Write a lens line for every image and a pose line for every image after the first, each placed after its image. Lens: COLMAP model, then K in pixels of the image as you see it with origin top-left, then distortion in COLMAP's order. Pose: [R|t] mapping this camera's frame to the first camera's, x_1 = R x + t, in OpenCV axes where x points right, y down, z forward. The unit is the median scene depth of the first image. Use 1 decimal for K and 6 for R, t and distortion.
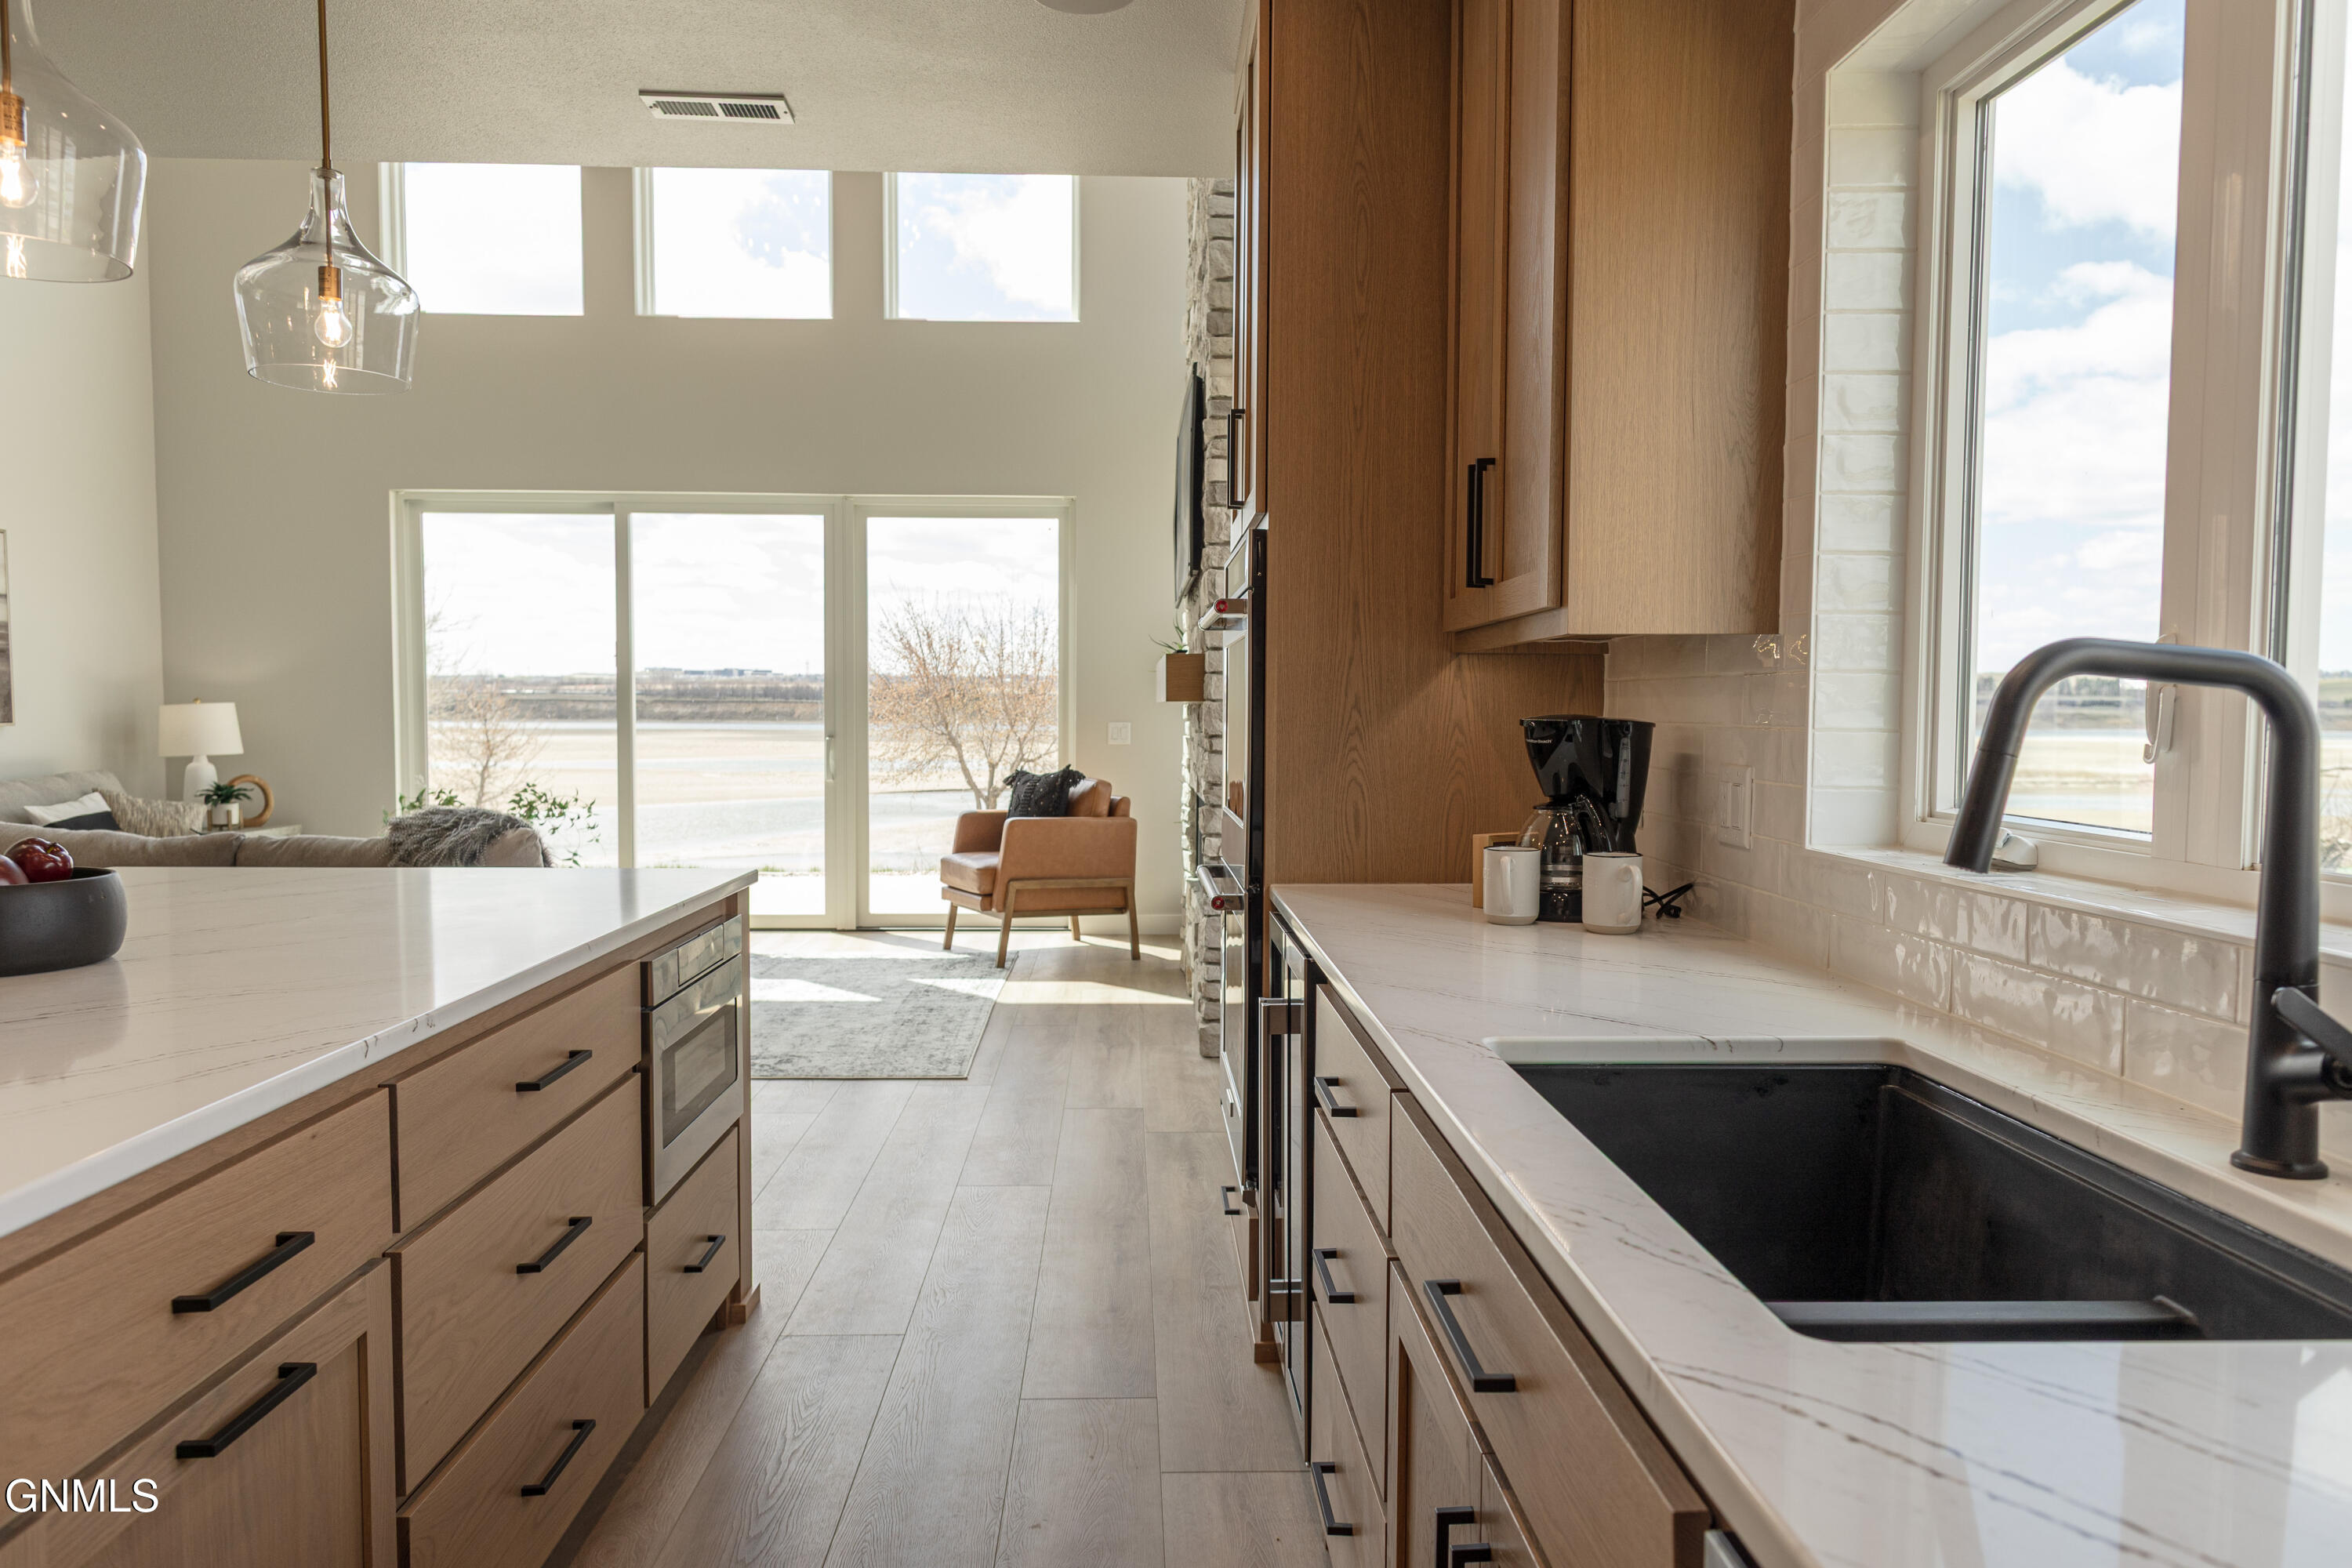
lens RADIAL K [[1592.5, 0, 1178.0], [0, 1592.5, 790.2], [0, 0, 1]] dist [0.012116, -0.002493]
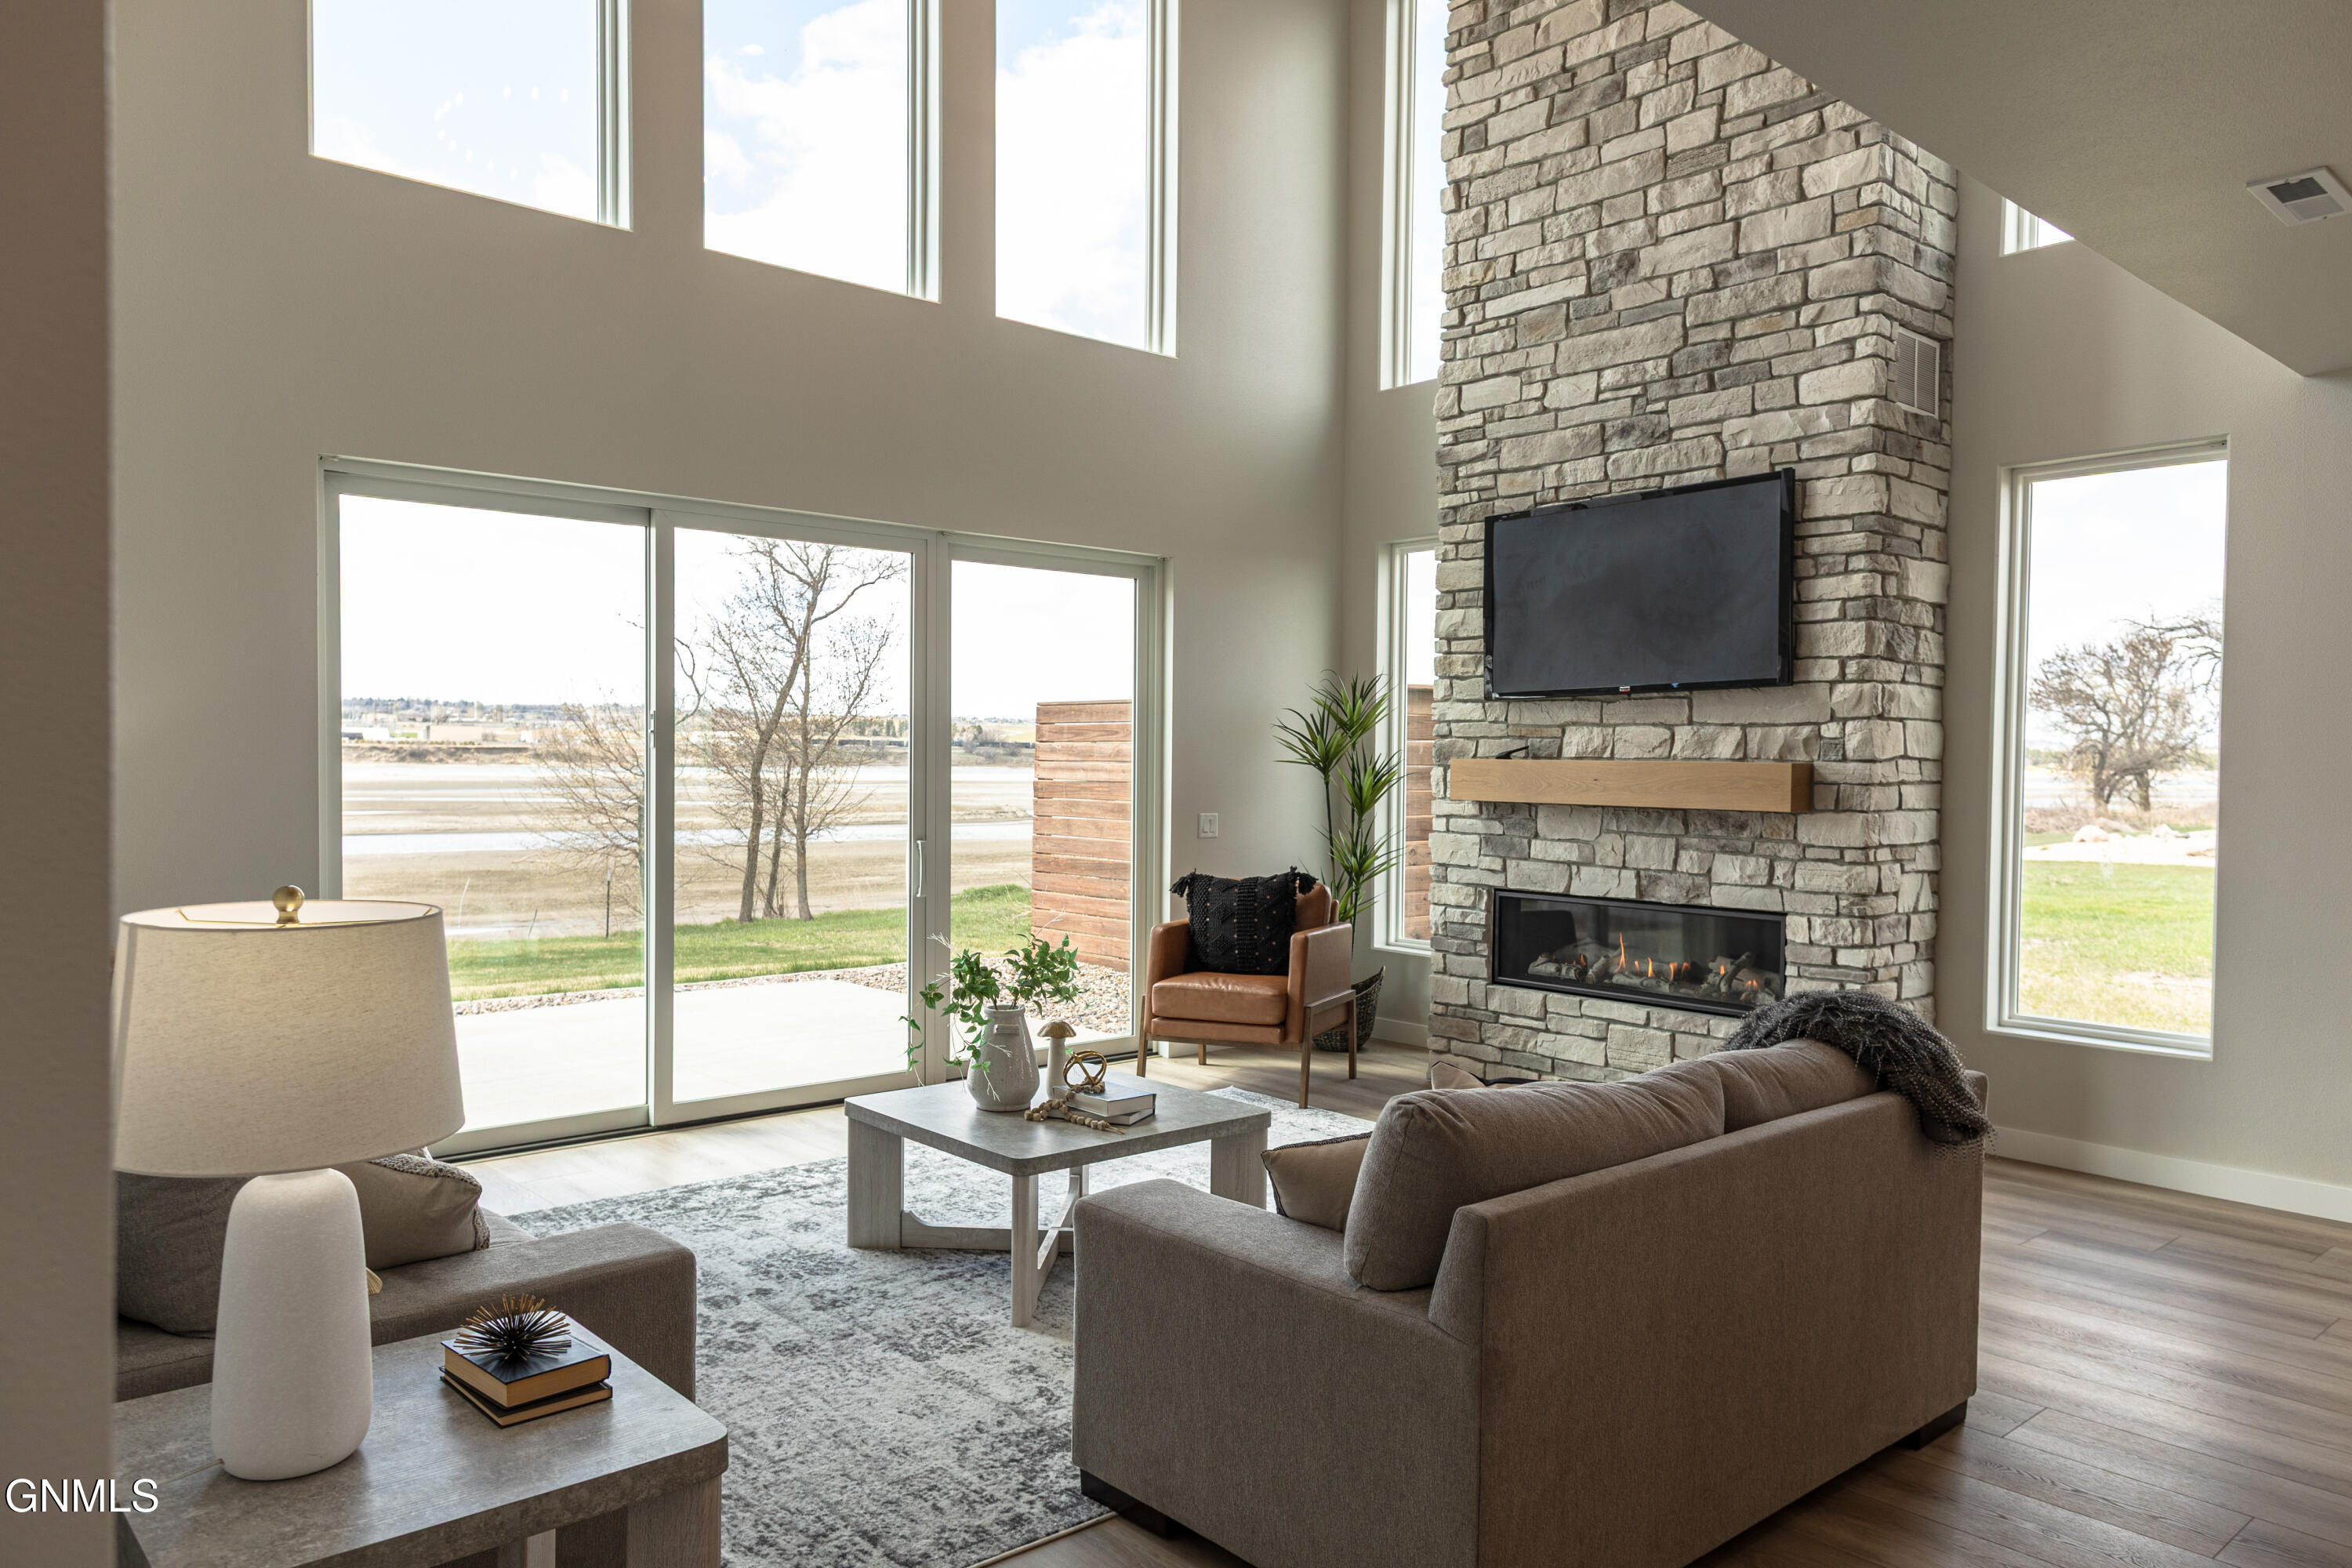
lens RADIAL K [[1592.5, 0, 1178.0], [0, 1592.5, 790.2], [0, 0, 1]] dist [0.012116, -0.002493]
pose [[0.770578, -0.008153, 0.637293, -1.391370], [0.023519, 0.999601, -0.015650, -0.094380], [-0.636911, 0.027048, 0.770463, 0.733082]]
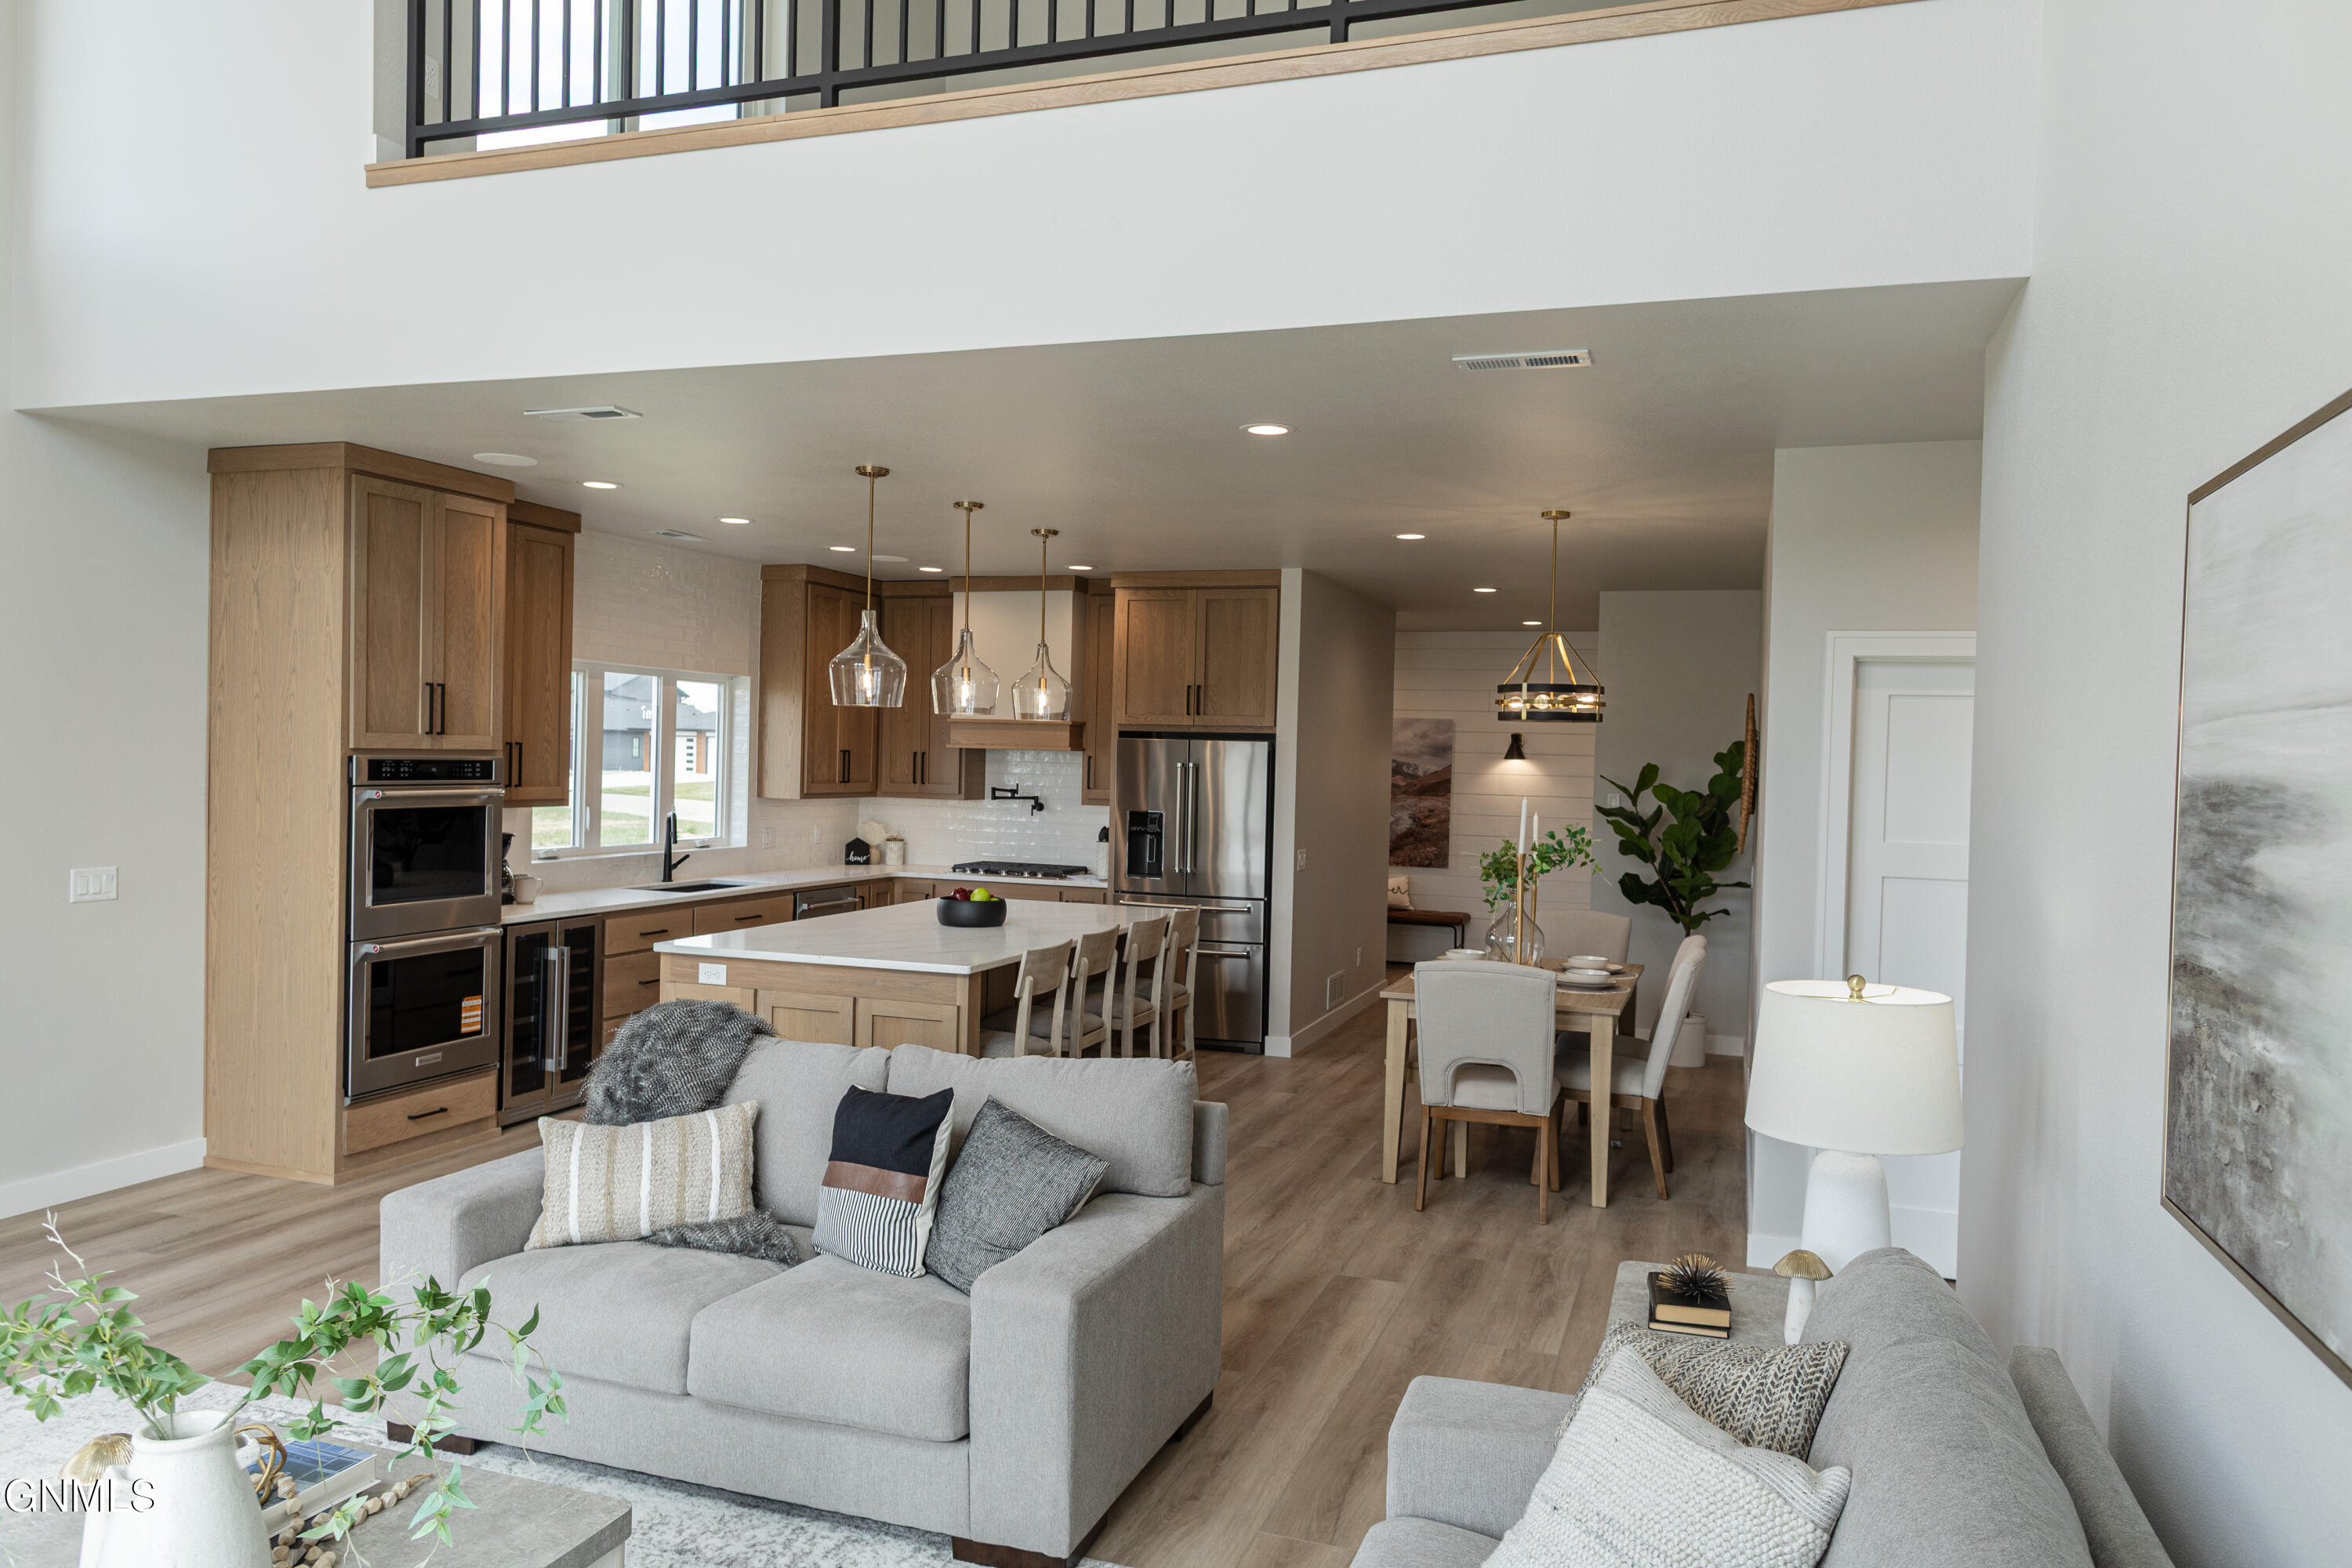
lens RADIAL K [[1592.5, 0, 1178.0], [0, 1592.5, 790.2], [0, 0, 1]] dist [0.012116, -0.002493]
pose [[-0.931867, -0.034515, 0.361155, -1.258768], [-0.009154, 0.997384, 0.071698, -0.220585], [-0.362685, 0.063506, -0.929745, 2.103876]]
